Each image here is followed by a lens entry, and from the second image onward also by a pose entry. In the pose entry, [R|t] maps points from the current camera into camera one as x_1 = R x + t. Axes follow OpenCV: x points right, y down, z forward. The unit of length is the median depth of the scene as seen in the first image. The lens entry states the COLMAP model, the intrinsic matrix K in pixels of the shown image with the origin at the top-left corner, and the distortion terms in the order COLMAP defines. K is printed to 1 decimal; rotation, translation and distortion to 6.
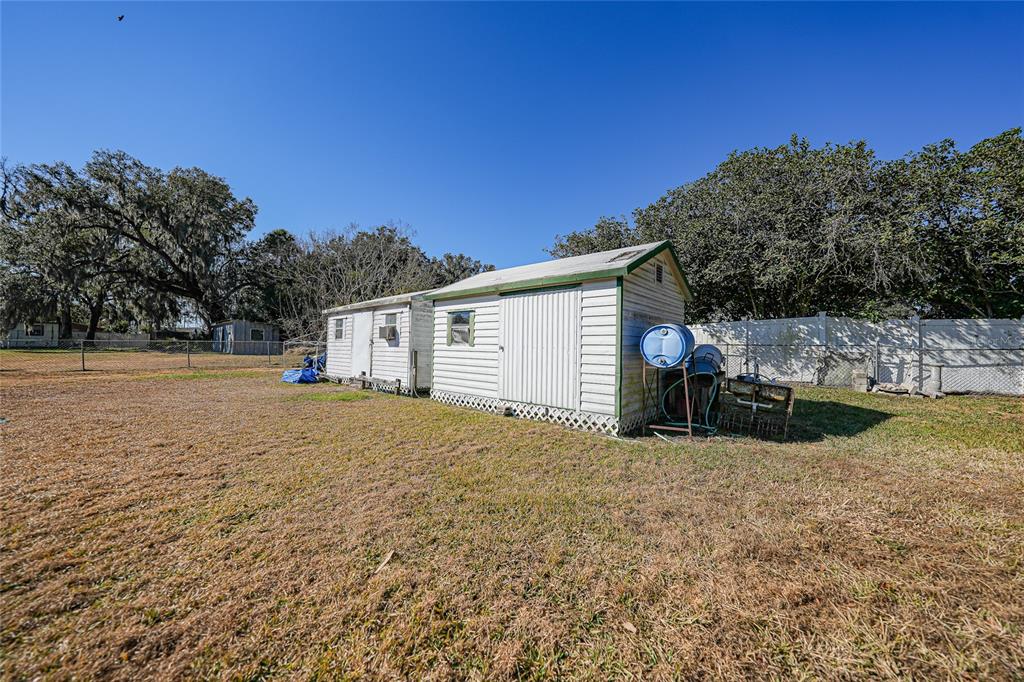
lens RADIAL K [[356.0, 0, 512.5], [0, 356.0, 342.9], [0, 0, 1]] dist [-0.014622, -0.000079]
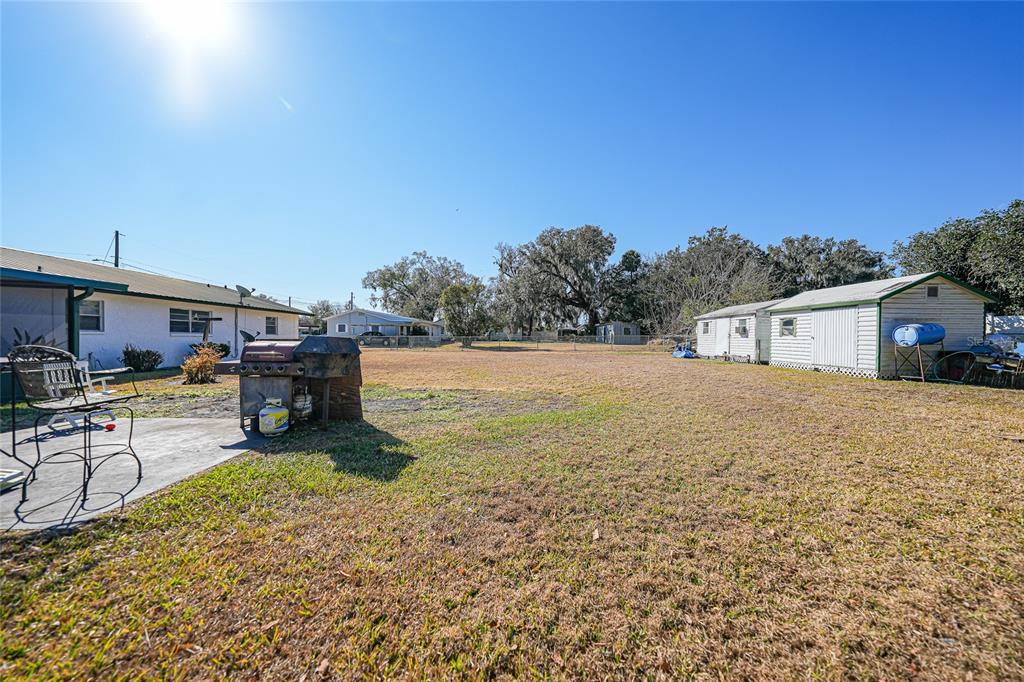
lens RADIAL K [[356.0, 0, 513.6], [0, 356.0, 337.9], [0, 0, 1]] dist [-0.014622, -0.000079]
pose [[0.662301, -0.007520, -0.749200, 0.214446], [0.012185, 0.999925, 0.000735, -0.004049], [0.749139, -0.009616, 0.662343, -0.976588]]
